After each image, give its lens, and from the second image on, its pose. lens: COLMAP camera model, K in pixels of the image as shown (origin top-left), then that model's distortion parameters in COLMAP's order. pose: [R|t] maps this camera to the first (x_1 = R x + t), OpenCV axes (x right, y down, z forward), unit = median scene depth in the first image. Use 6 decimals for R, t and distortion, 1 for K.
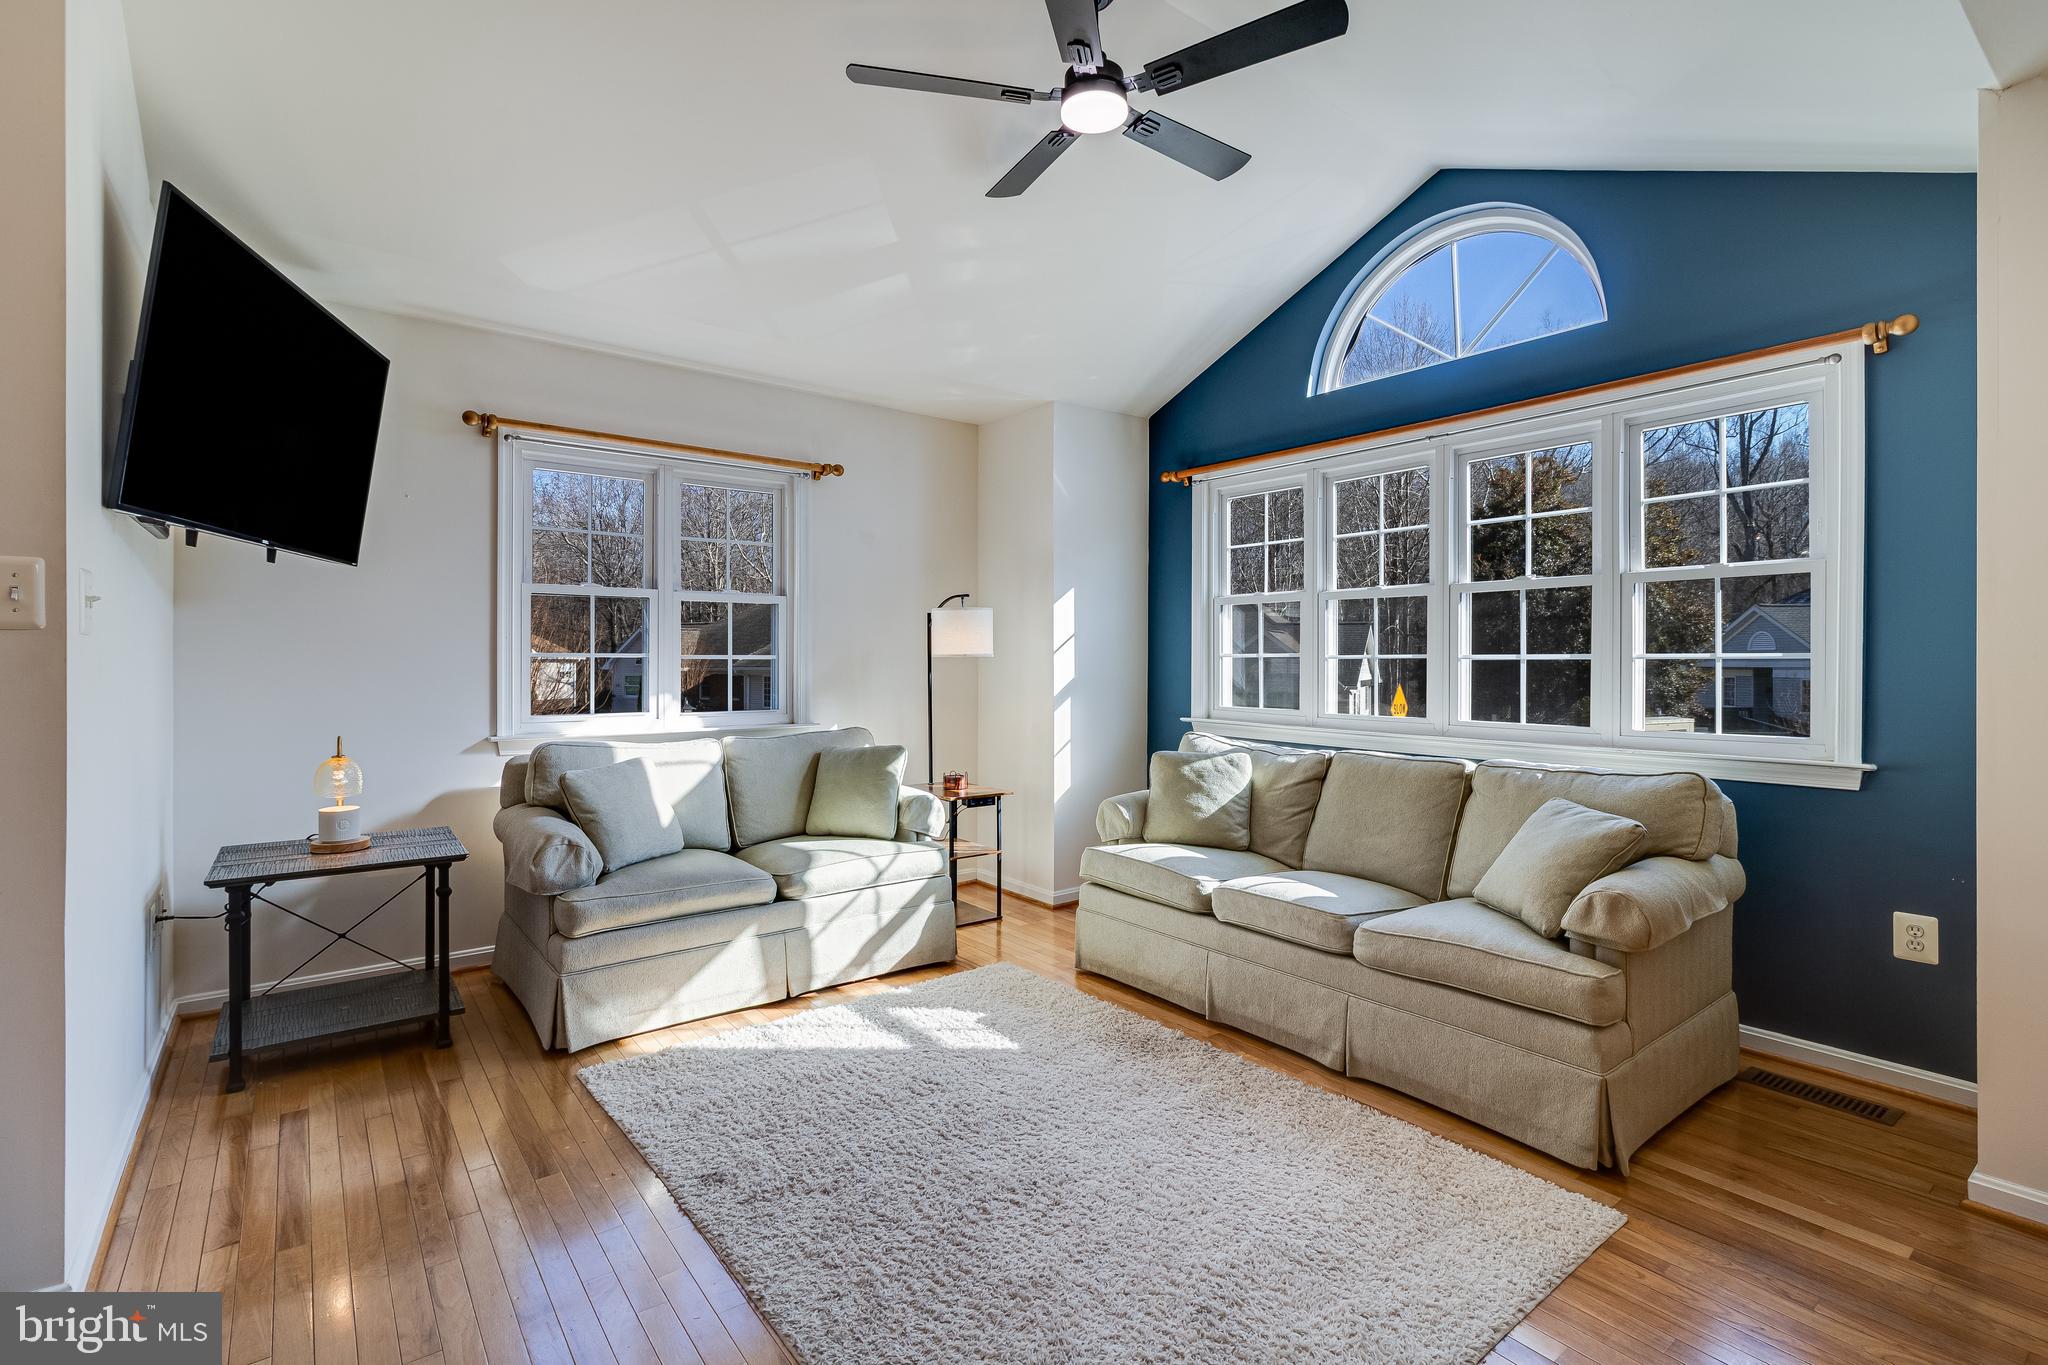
lens RADIAL K [[938.9, 0, 1023.9], [0, 938.9, 662.3], [0, 0, 1]] dist [0.003491, 0.000444]
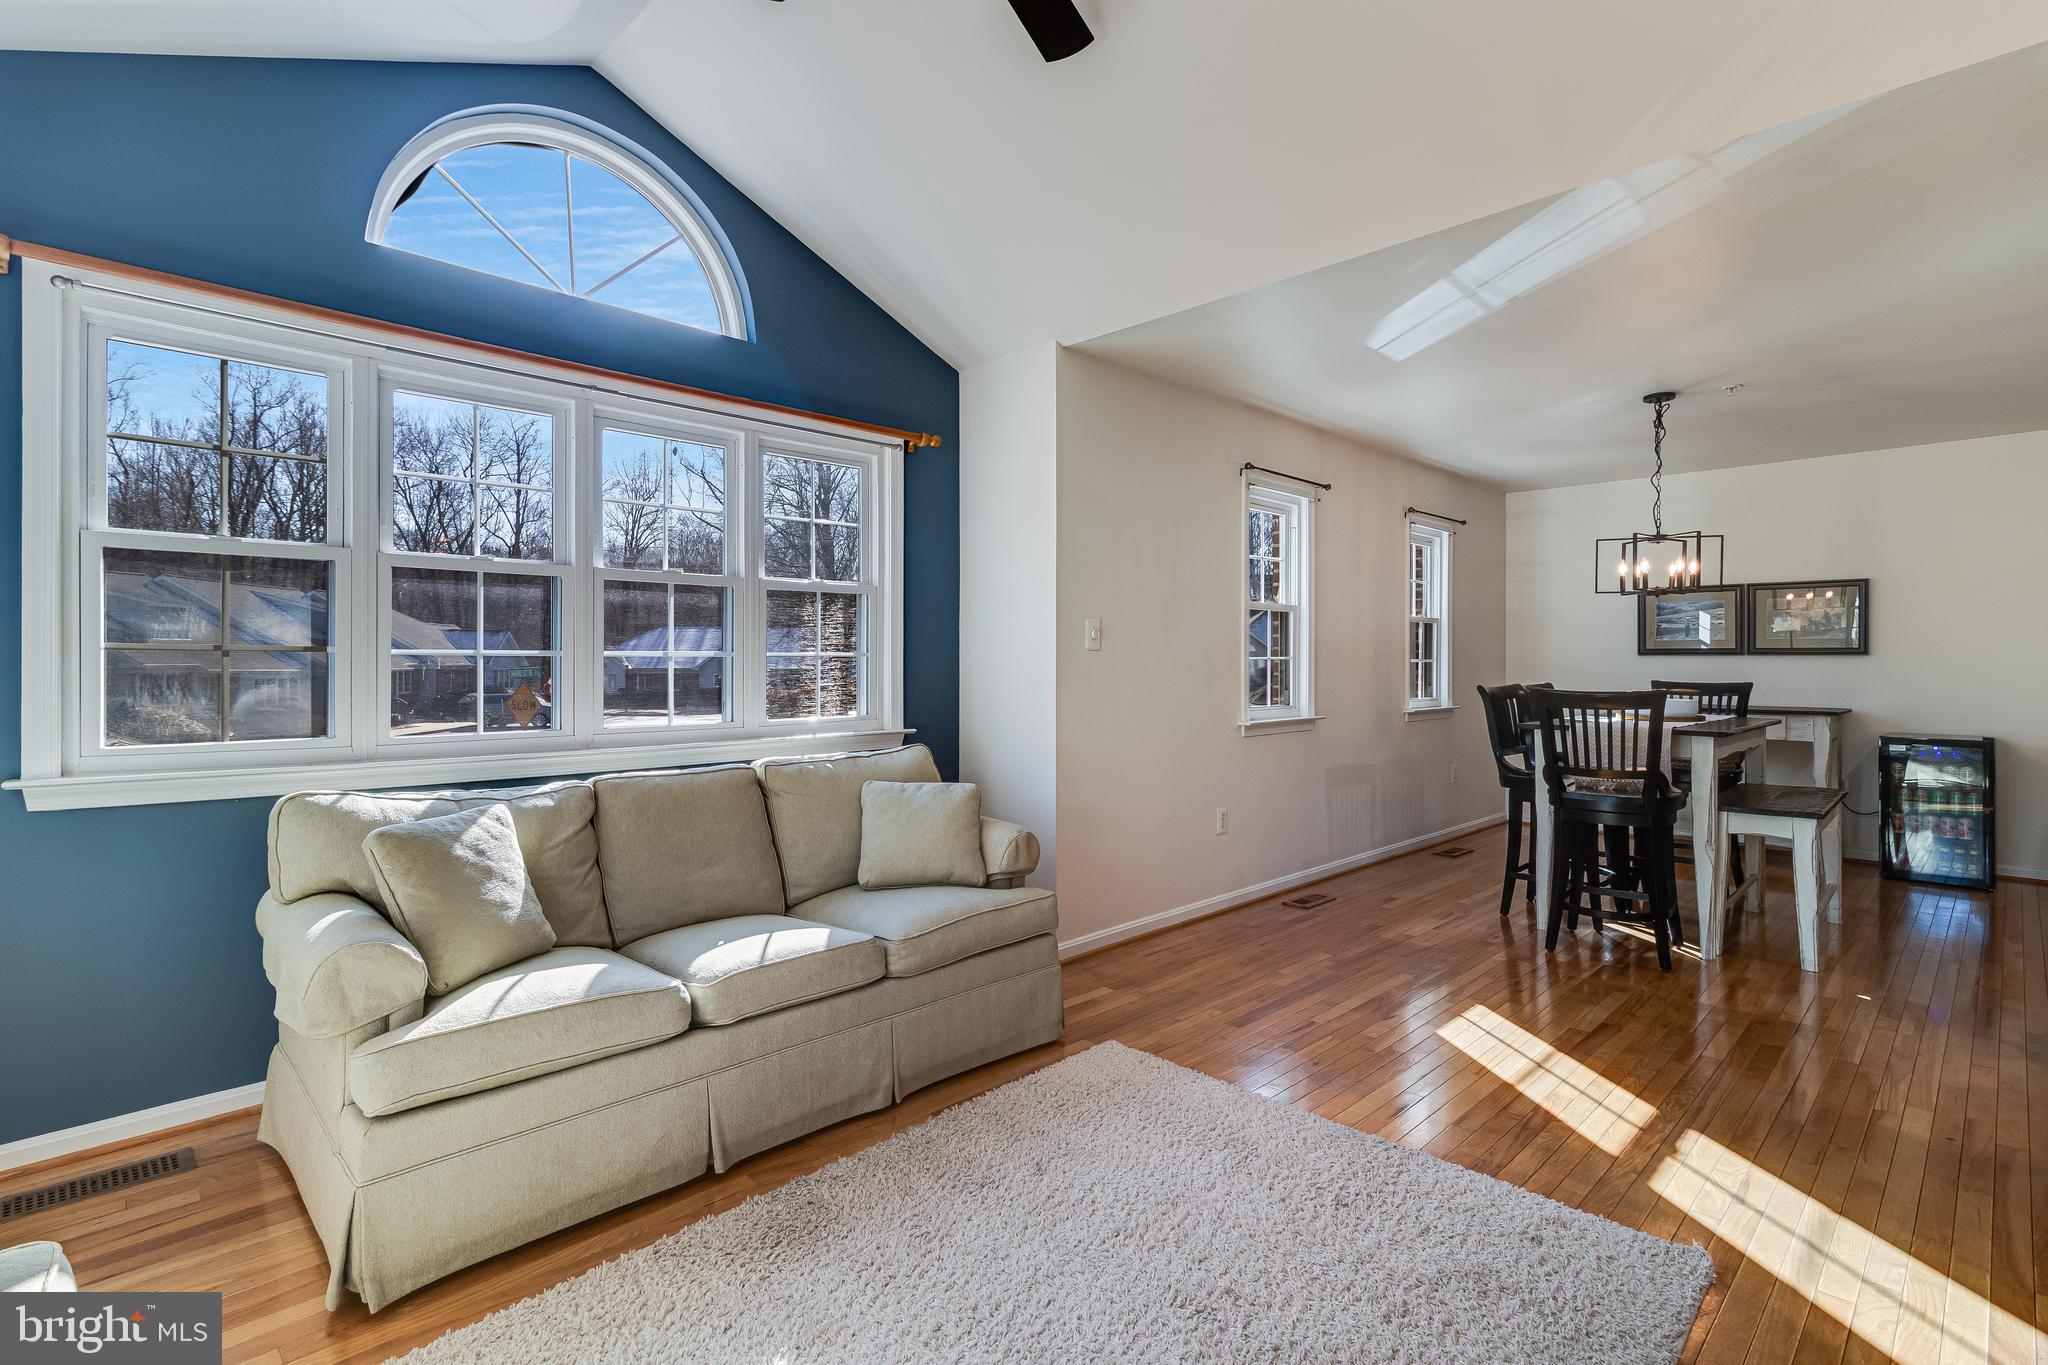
lens RADIAL K [[968.6, 0, 1039.2], [0, 968.6, 661.6], [0, 0, 1]] dist [0.002673, 0.000066]
pose [[-0.126498, -0.003143, 0.991962, -0.556238], [-0.001475, 0.999994, 0.002981, -0.002157], [-0.991966, -0.001086, -0.126502, 0.870347]]
